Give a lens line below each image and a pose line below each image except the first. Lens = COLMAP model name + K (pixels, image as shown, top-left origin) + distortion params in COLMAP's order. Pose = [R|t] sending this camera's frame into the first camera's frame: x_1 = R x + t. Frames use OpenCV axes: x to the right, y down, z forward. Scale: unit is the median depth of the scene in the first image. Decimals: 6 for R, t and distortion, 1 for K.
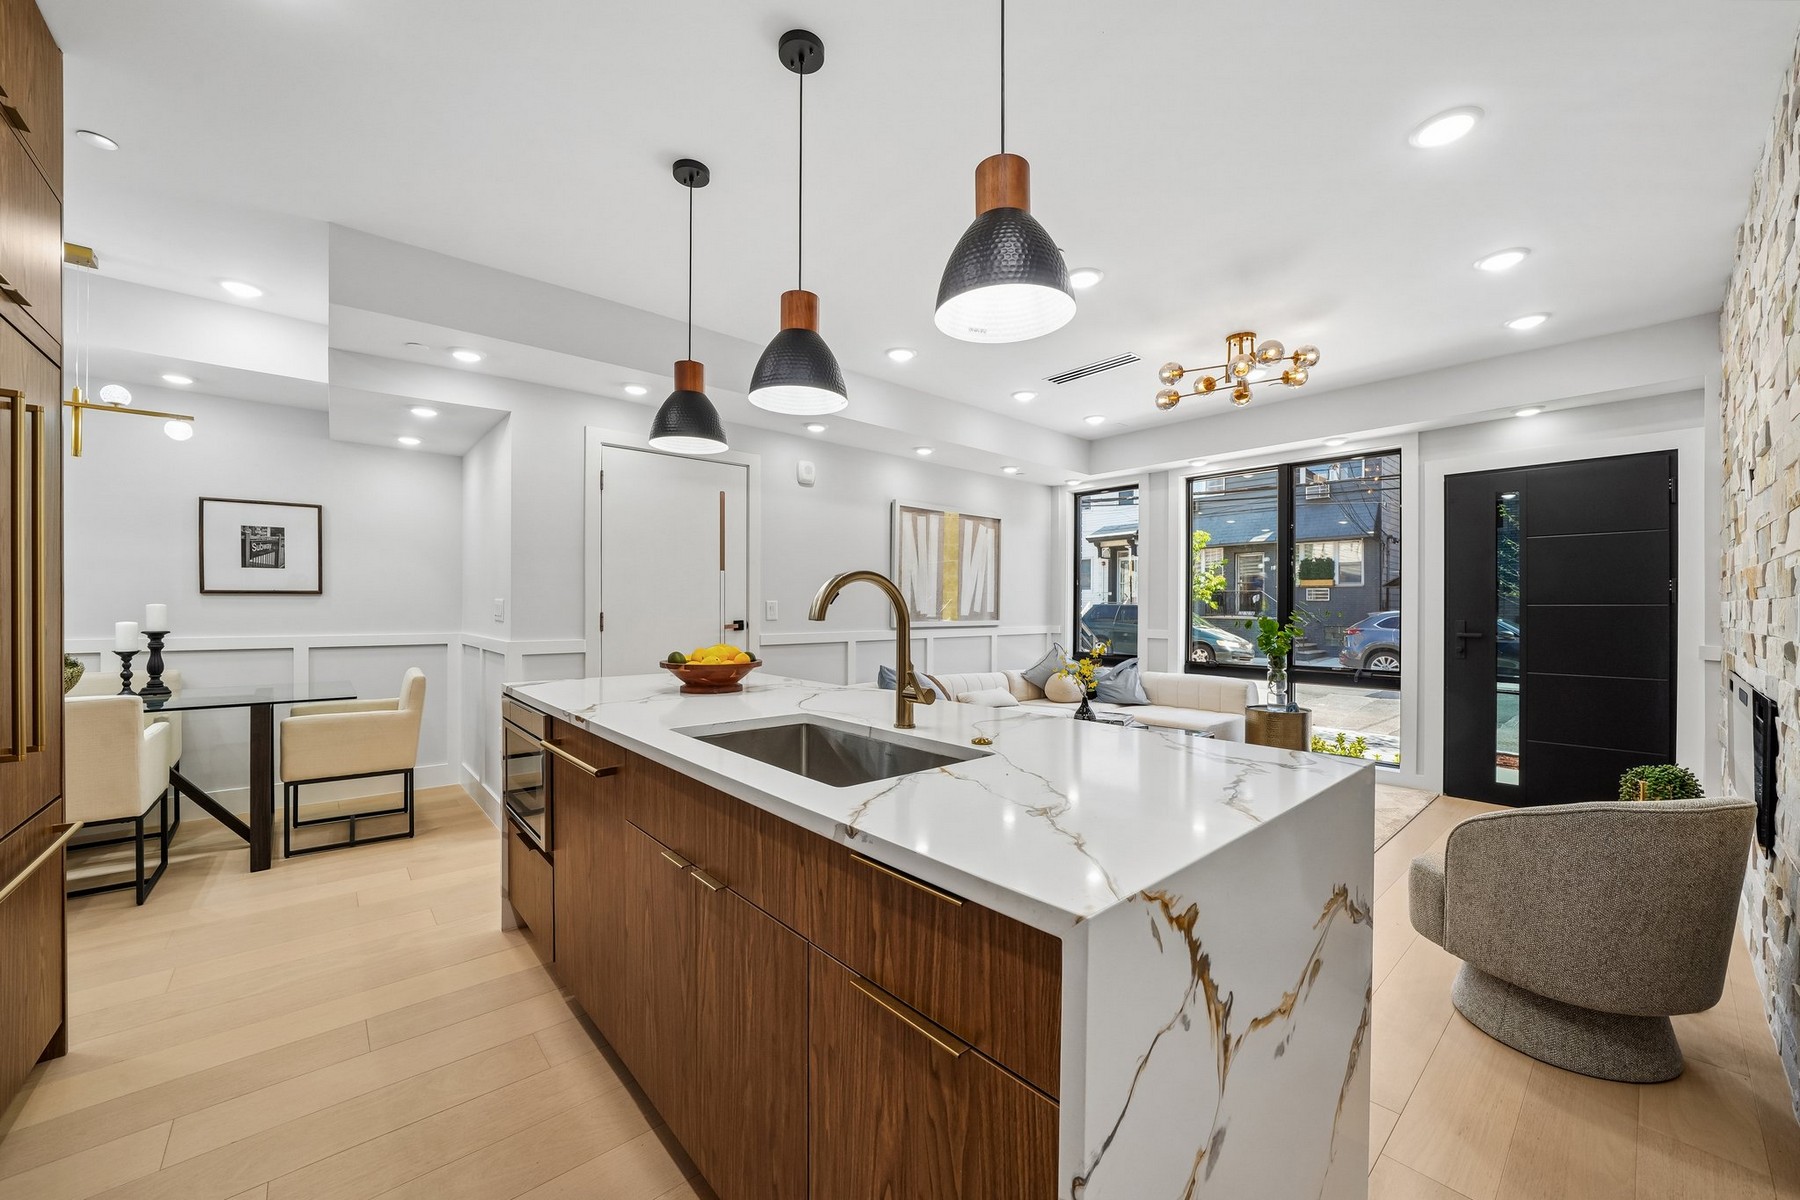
lens RADIAL K [[677.4, 0, 903.0], [0, 677.4, 608.9], [0, 0, 1]] dist [-0.014492, 0.000056]
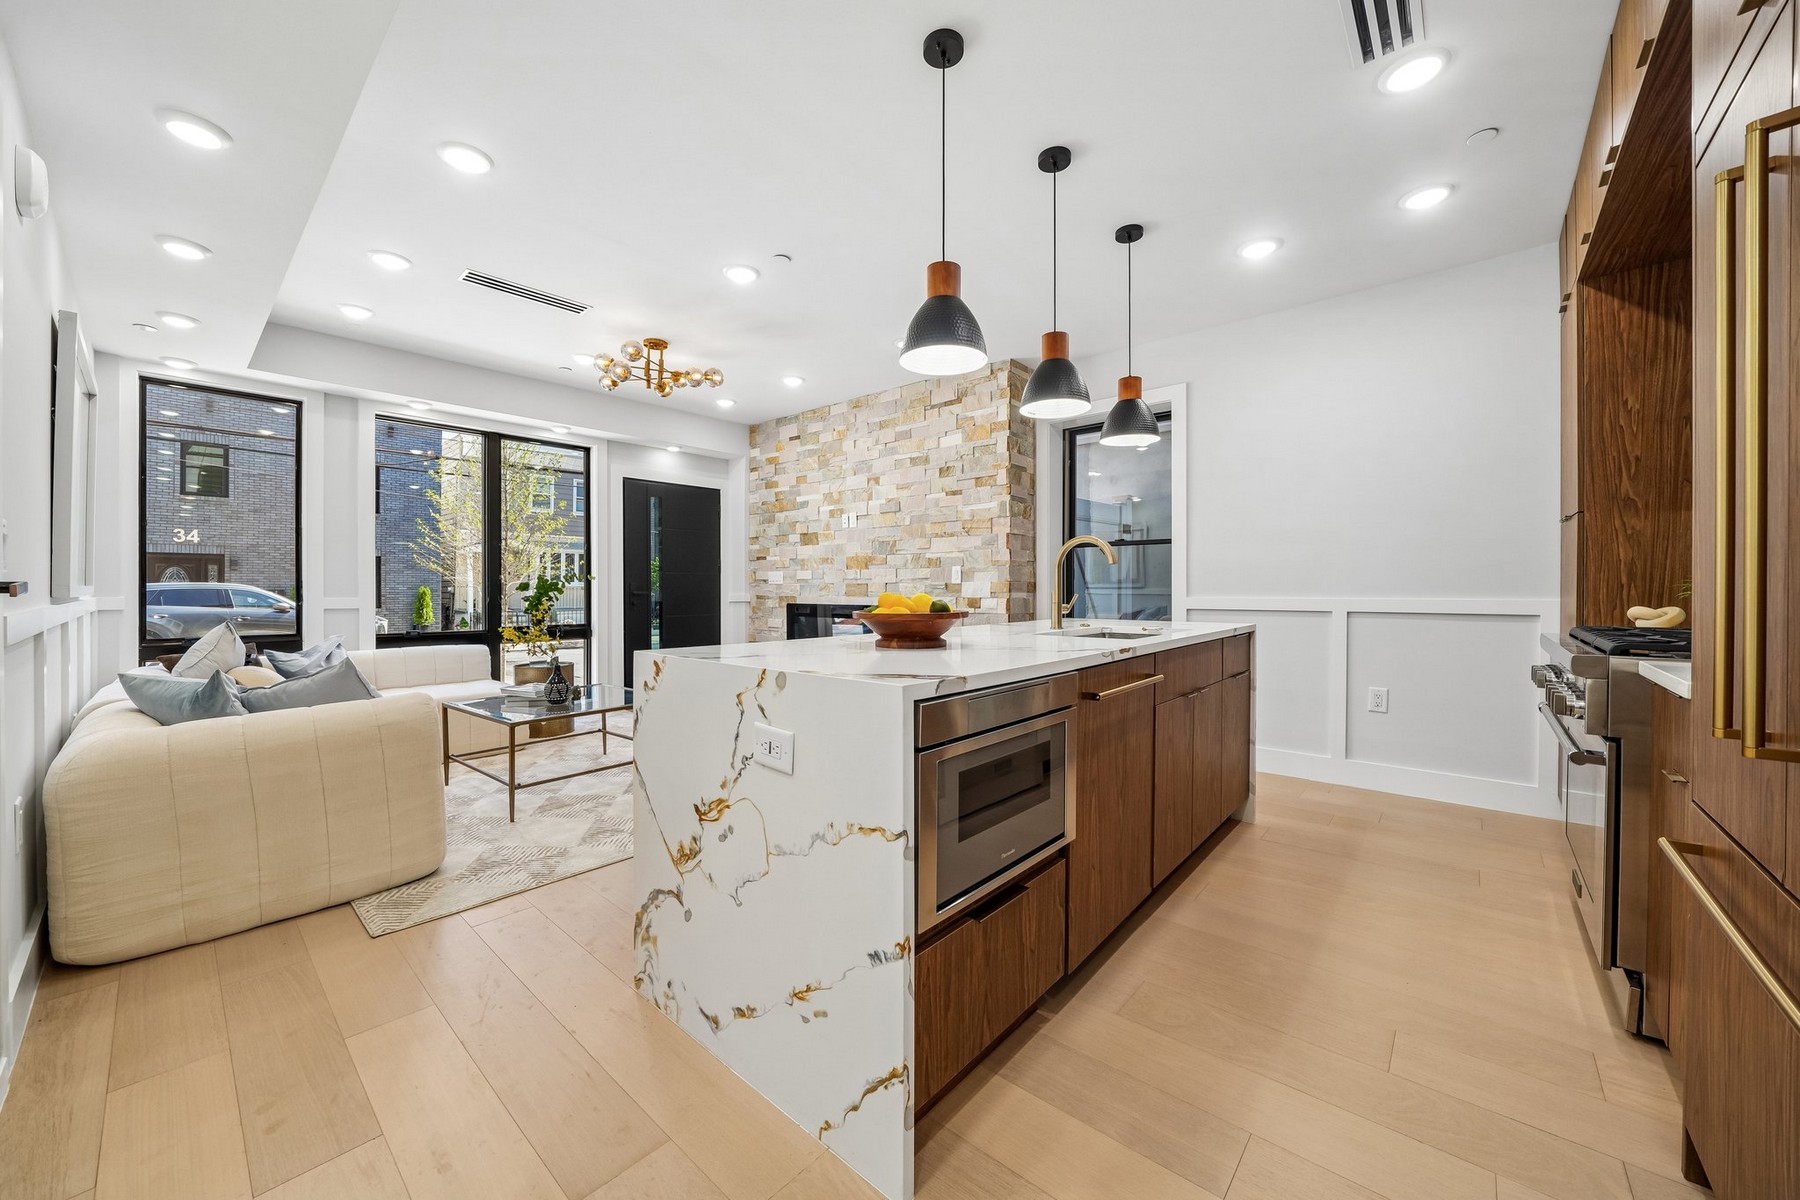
lens RADIAL K [[669.2, 0, 894.0], [0, 669.2, 587.9], [0, 0, 1]] dist [-0.019032, 0.000020]
pose [[-0.116770, -0.003375, 0.993153, -0.582470], [0.002030, 0.999991, 0.003637, 0.022680], [-0.993157, 0.002441, -0.116763, 0.582533]]
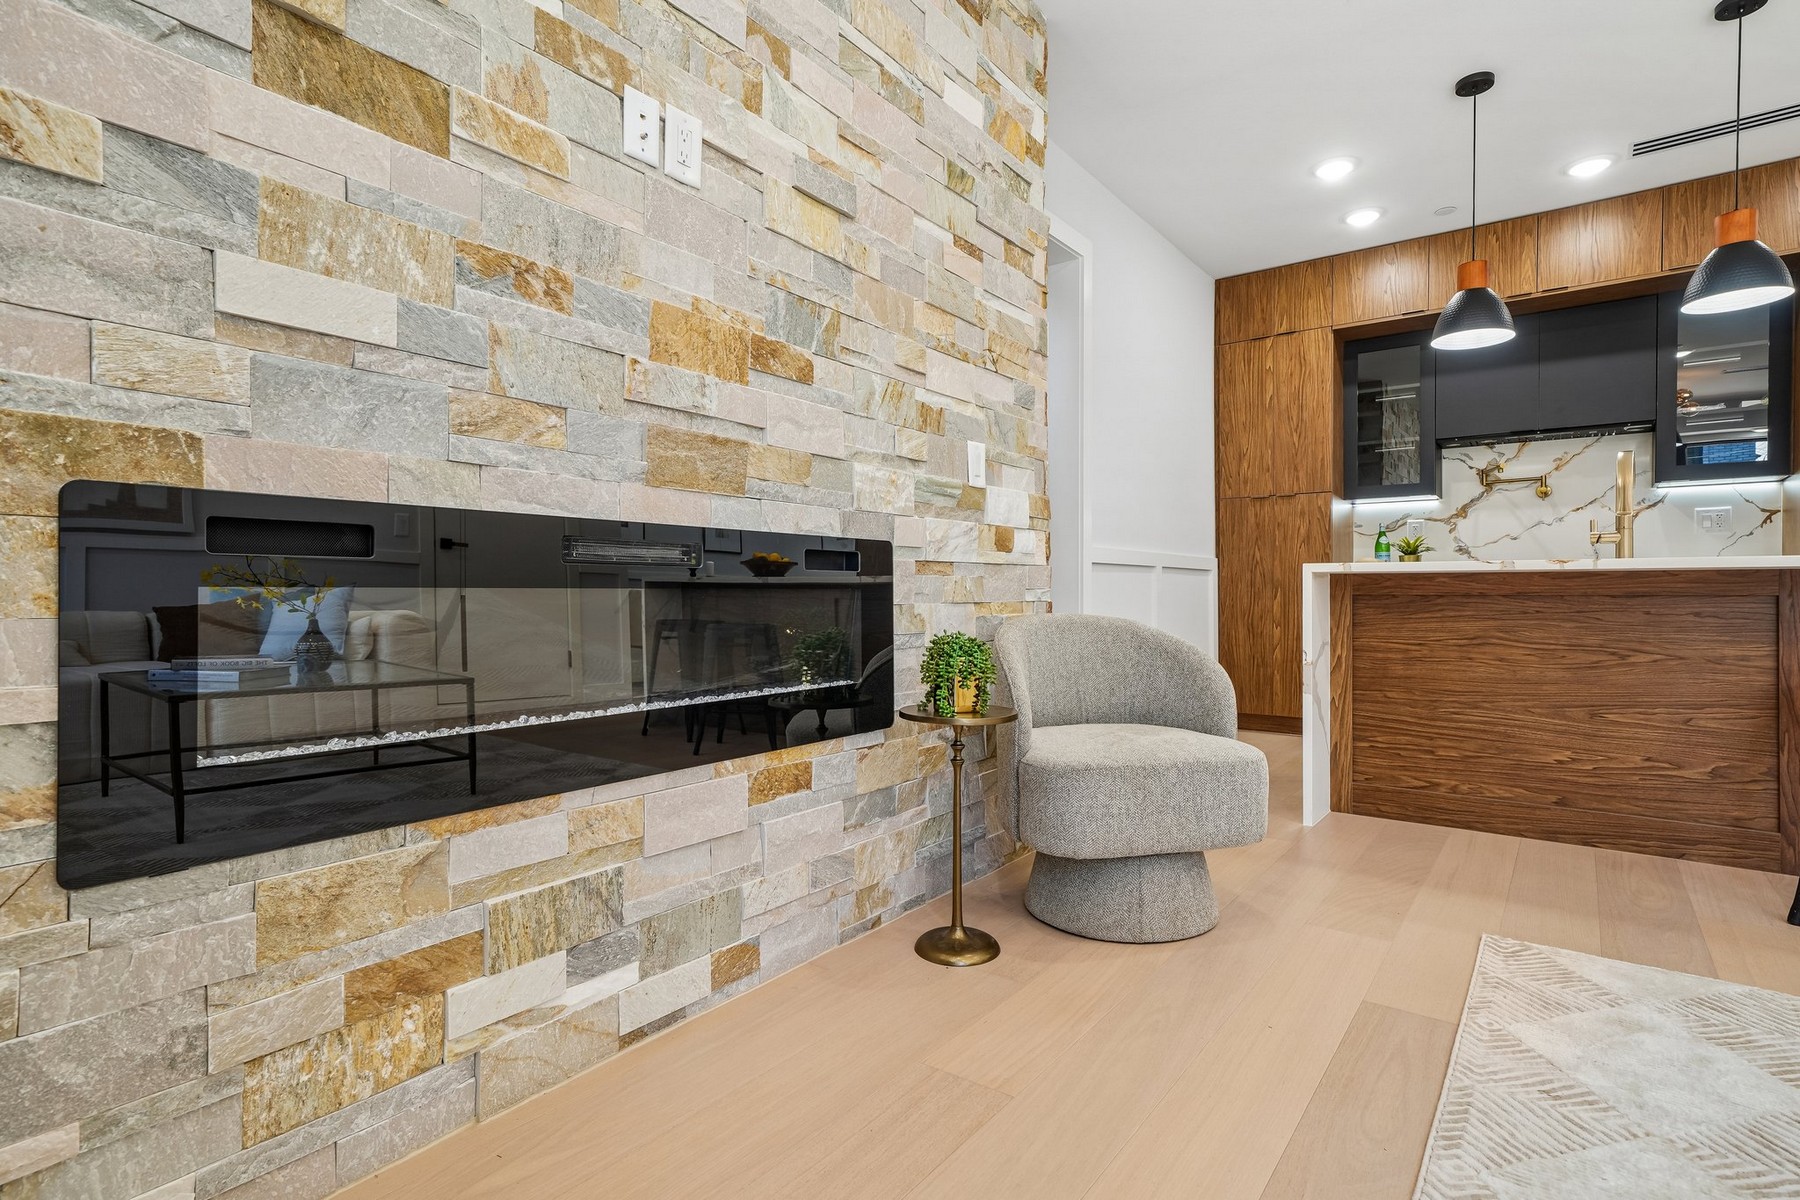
lens RADIAL K [[889.9, 0, 896.8], [0, 889.9, 591.0], [0, 0, 1]] dist [0.012146, 0.000258]
pose [[-0.980922, -0.004295, -0.194354, 0.640844], [-0.004597, 0.999989, 0.001107, 0.084532], [0.194347, 0.001979, -0.980931, 0.893119]]
